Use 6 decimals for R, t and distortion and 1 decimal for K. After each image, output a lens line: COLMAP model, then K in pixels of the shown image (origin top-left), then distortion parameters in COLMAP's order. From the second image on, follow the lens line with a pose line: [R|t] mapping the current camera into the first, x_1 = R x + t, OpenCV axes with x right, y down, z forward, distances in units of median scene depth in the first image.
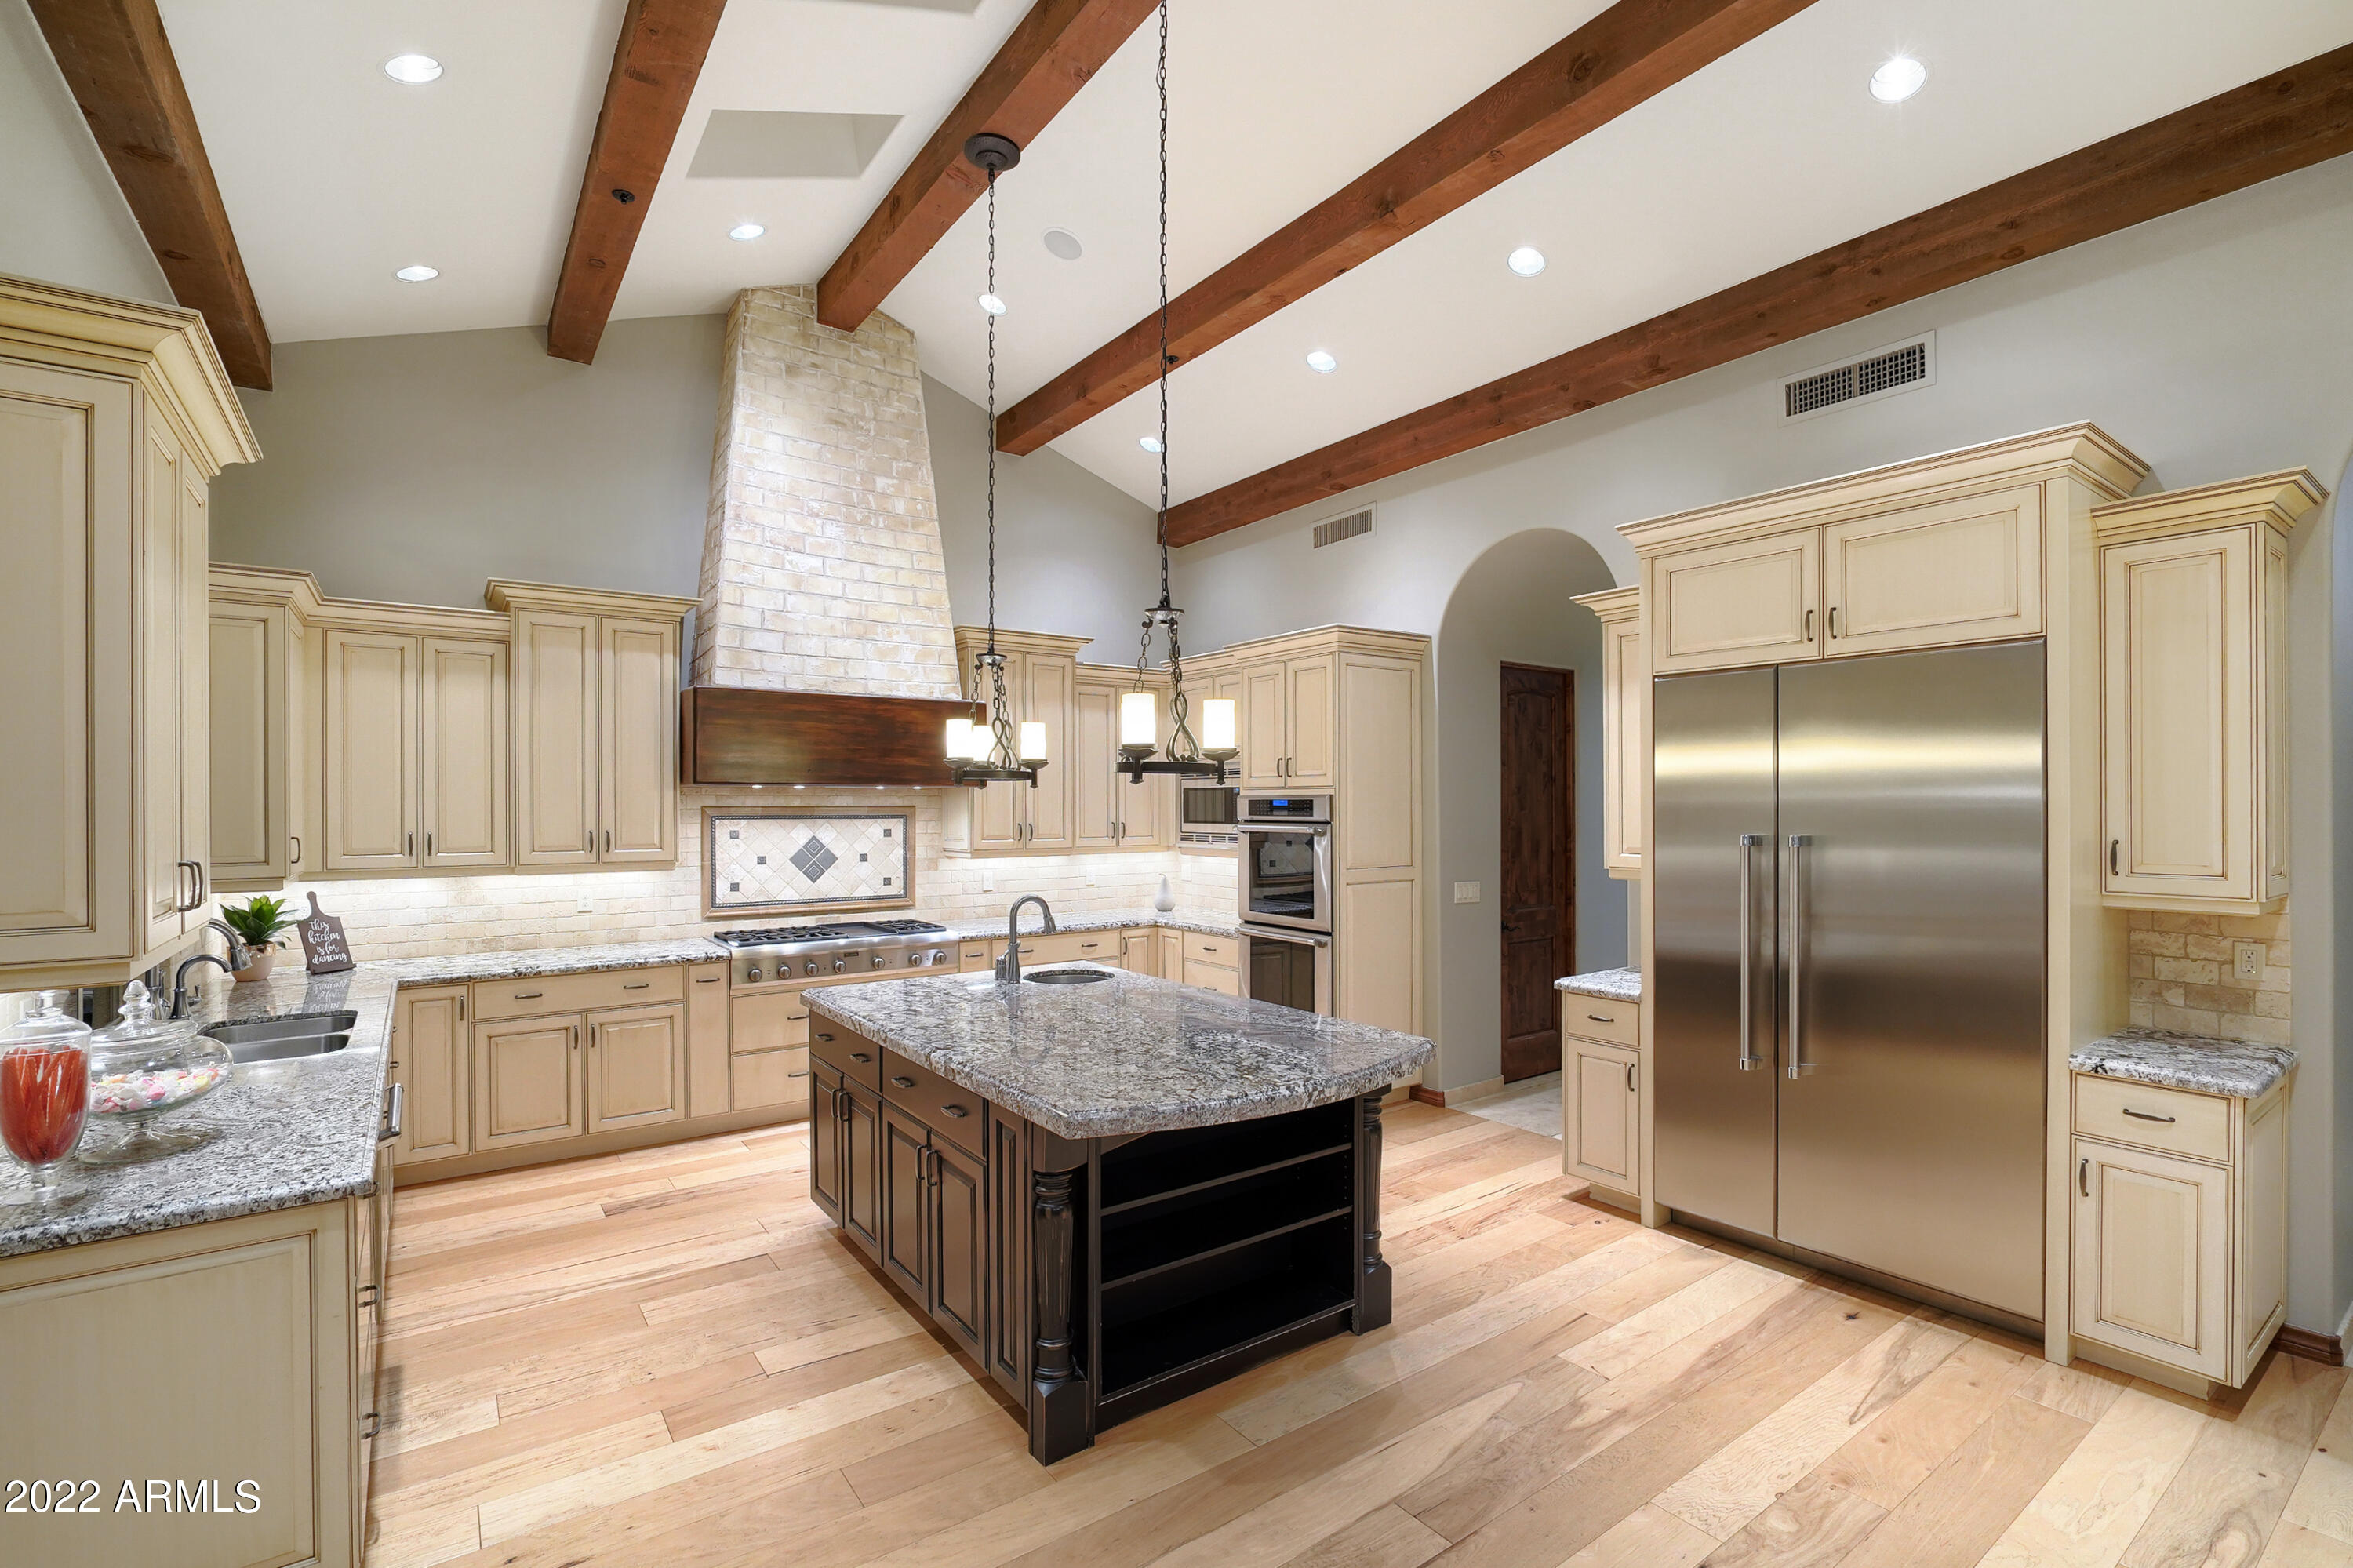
lens RADIAL K [[1033.8, 0, 1157.9], [0, 1033.8, 807.1], [0, 0, 1]] dist [-0.016118, -0.000138]
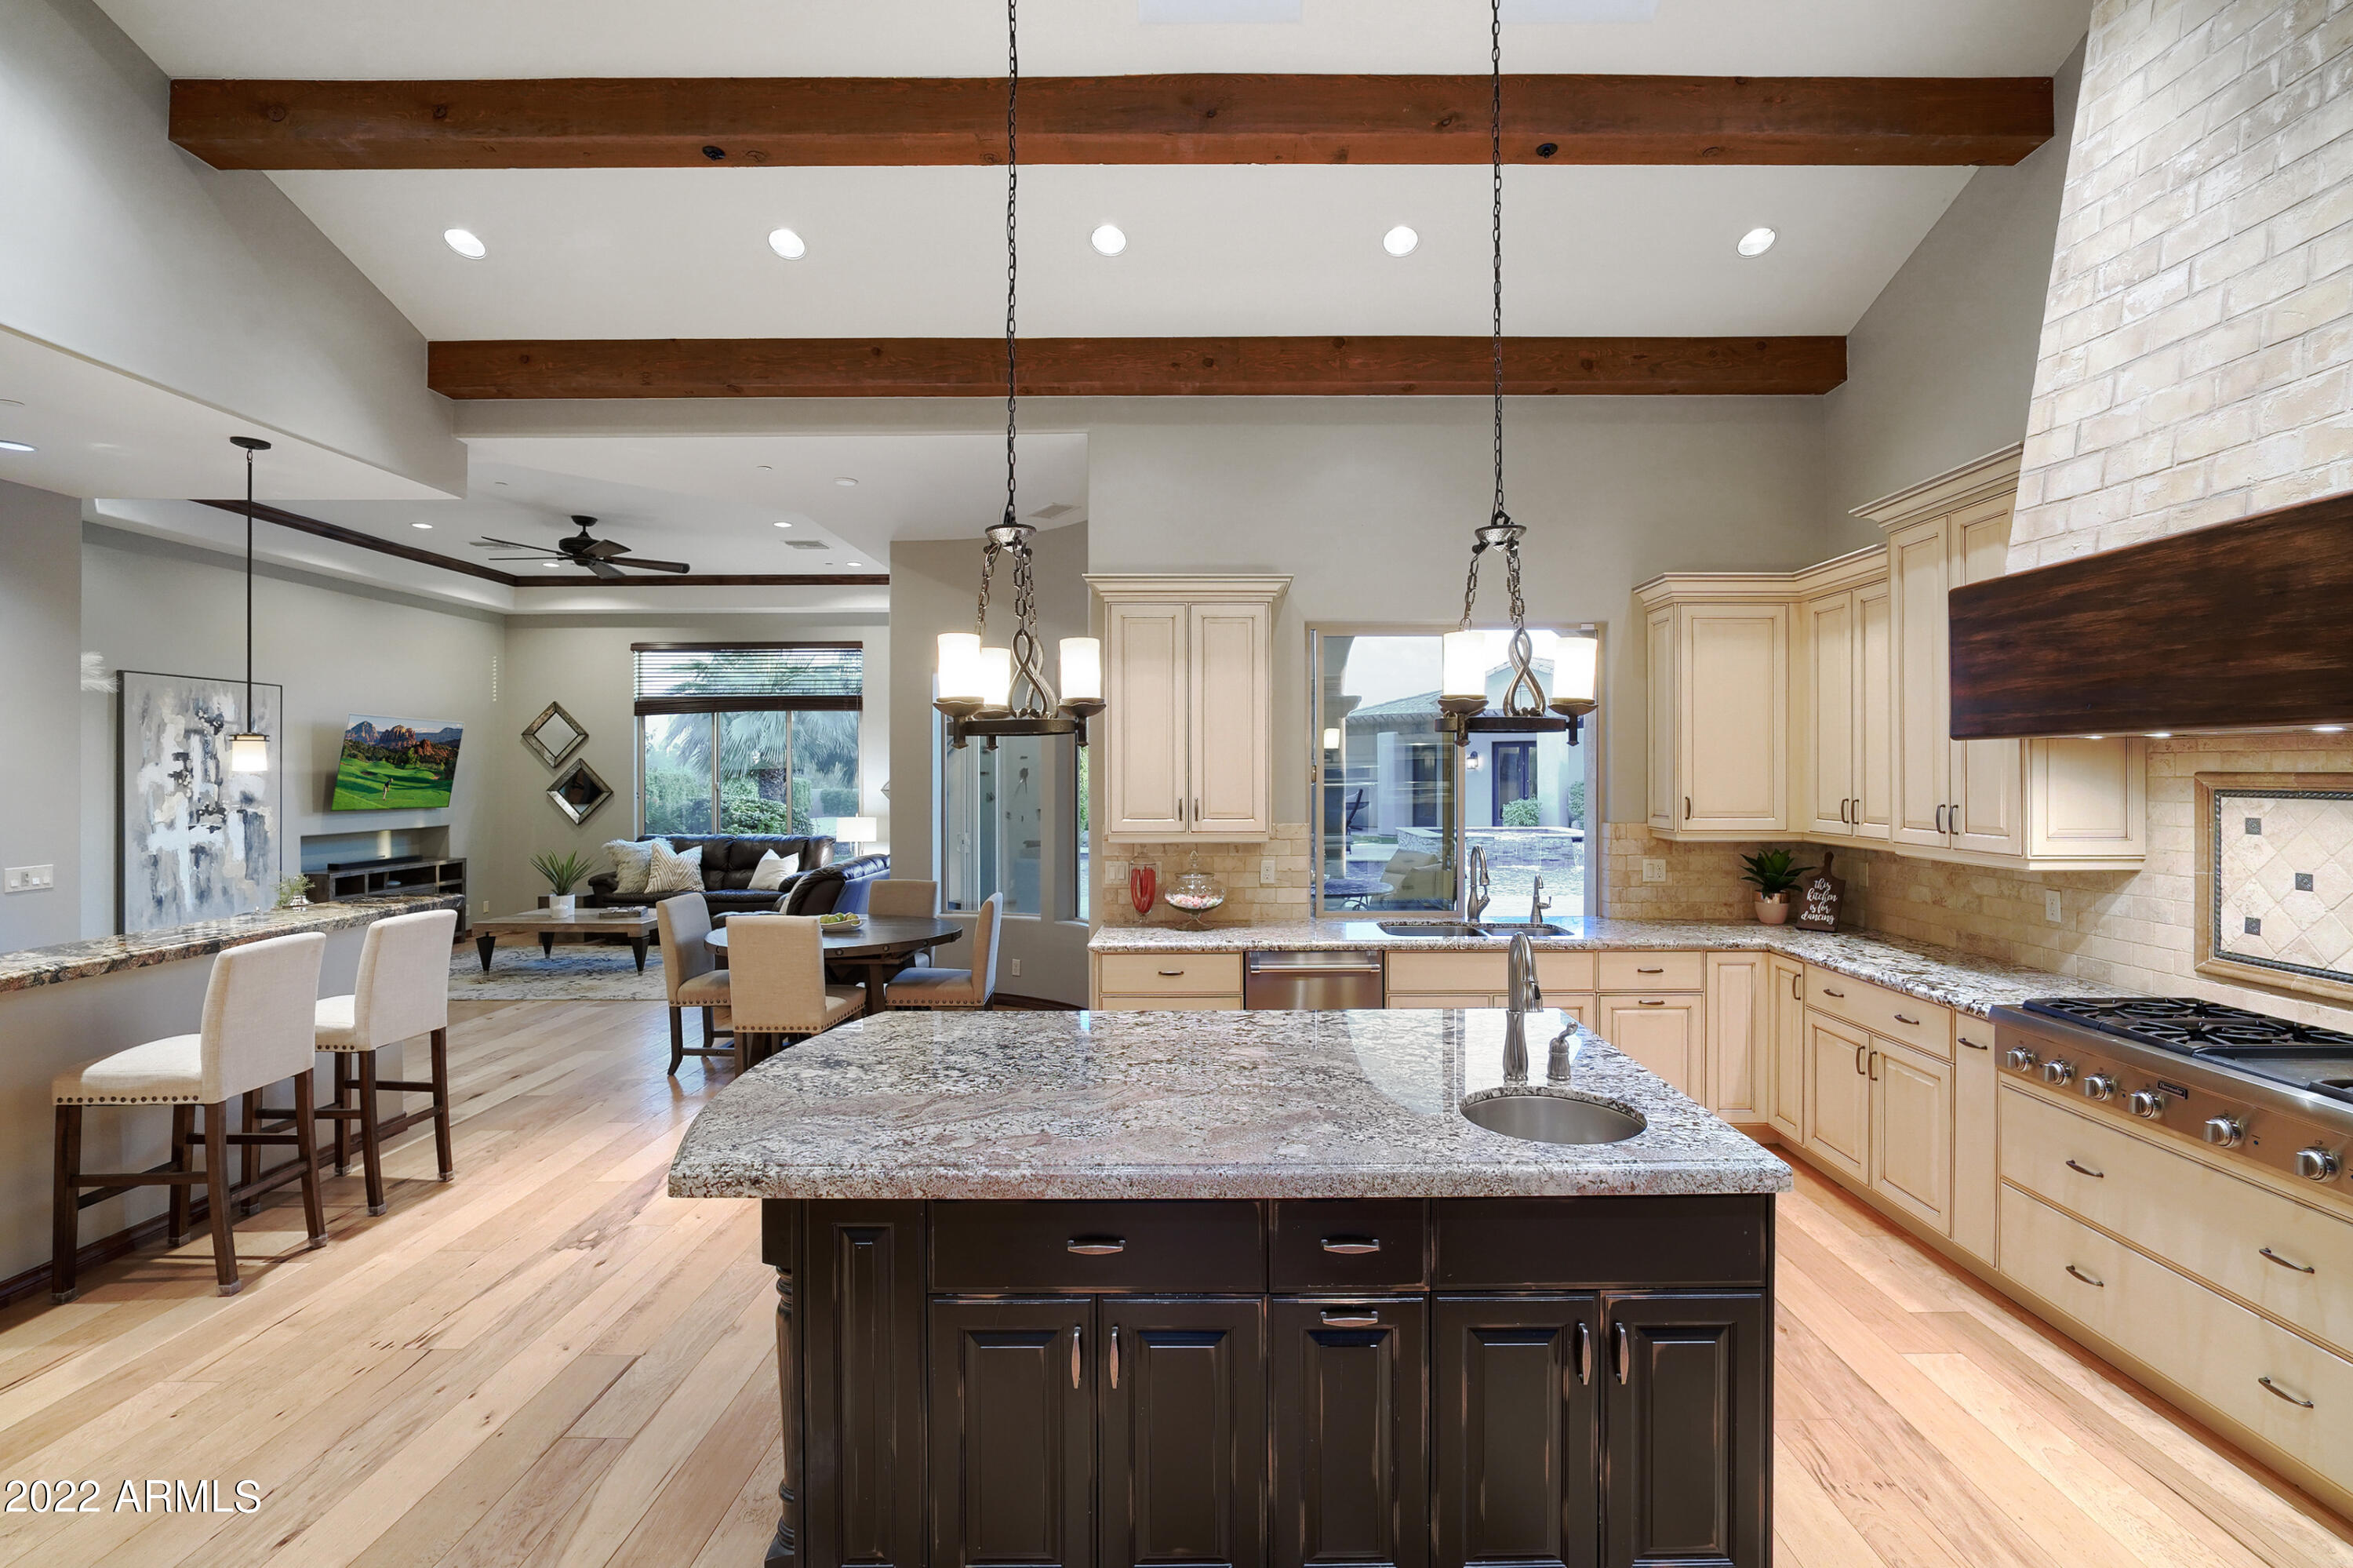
lens RADIAL K [[1033.8, 0, 1217.9], [0, 1033.8, 772.2], [0, 0, 1]] dist [-0.016118, -0.000138]
pose [[-0.551329, 0.003461, -0.834281, 0.331302], [0.000243, 0.999992, 0.003988, -0.003253], [0.834288, 0.001996, -0.551325, 0.897336]]
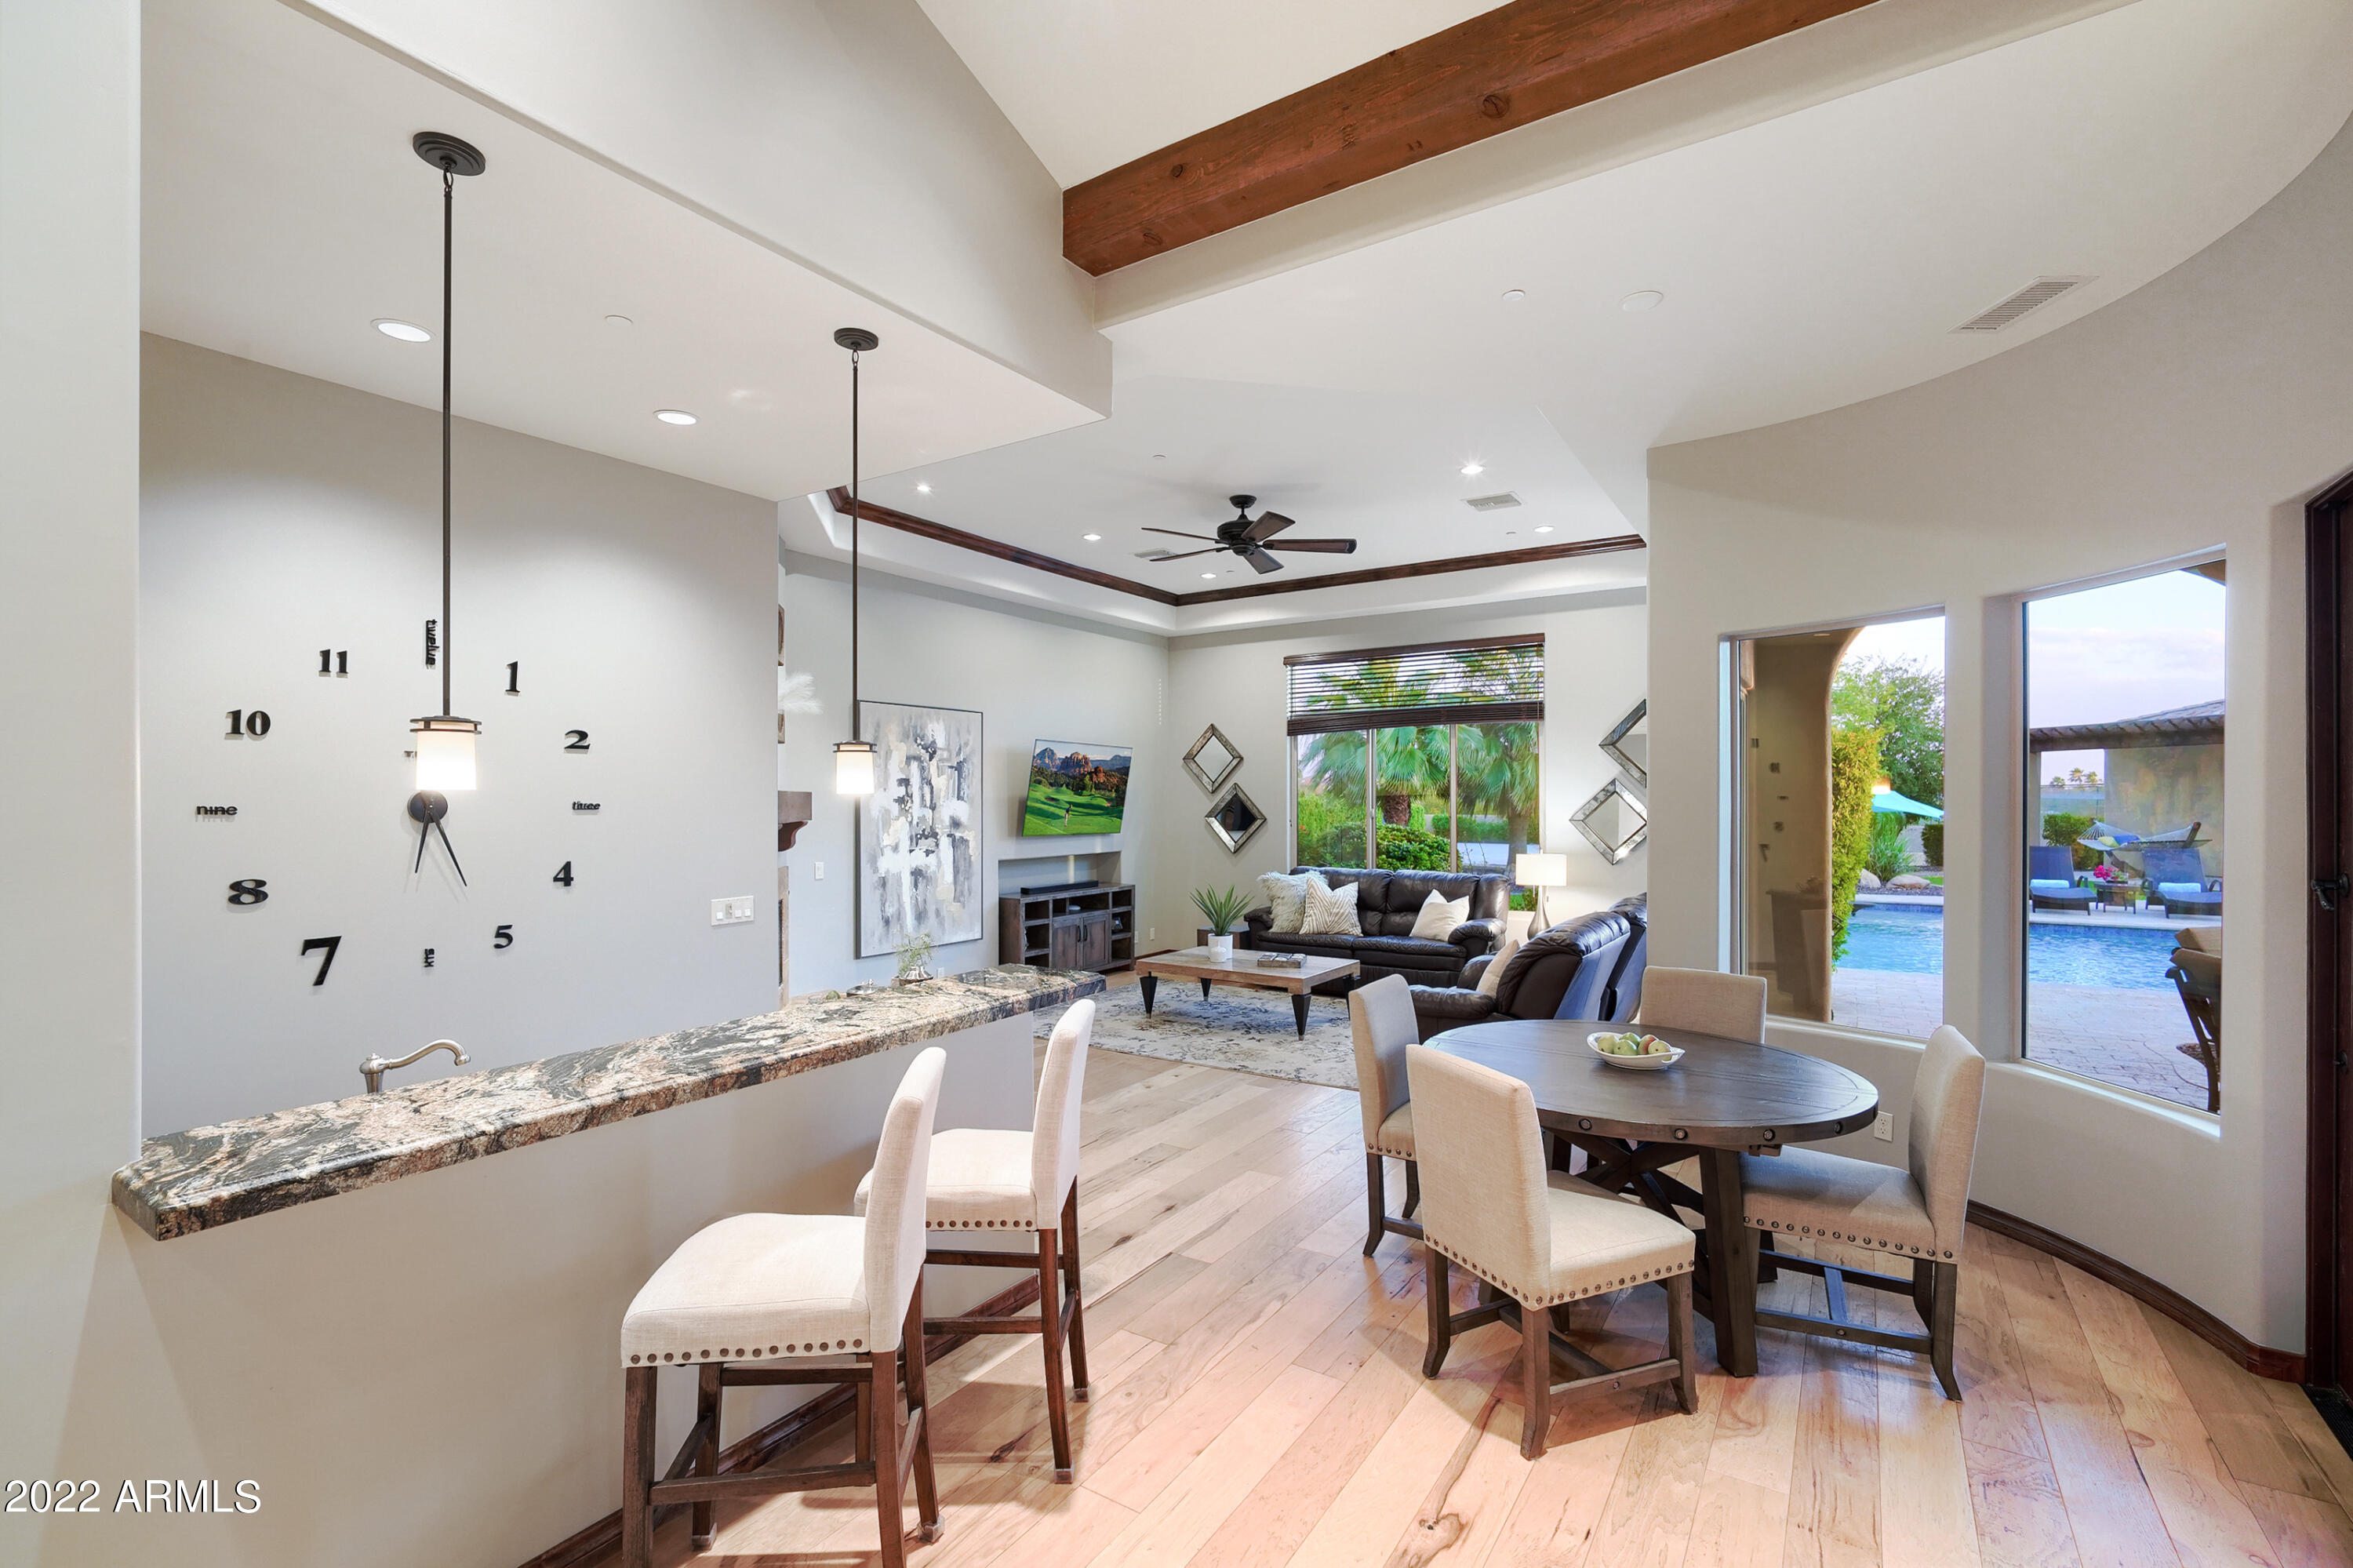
lens RADIAL K [[1033.8, 0, 1192.6], [0, 1033.8, 804.2], [0, 0, 1]] dist [-0.016118, -0.000138]
pose [[-0.922180, 0.007139, -0.386696, 0.141610], [0.004091, 0.999954, 0.008706, 0.000609], [0.386740, 0.006447, -0.922166, 0.451948]]
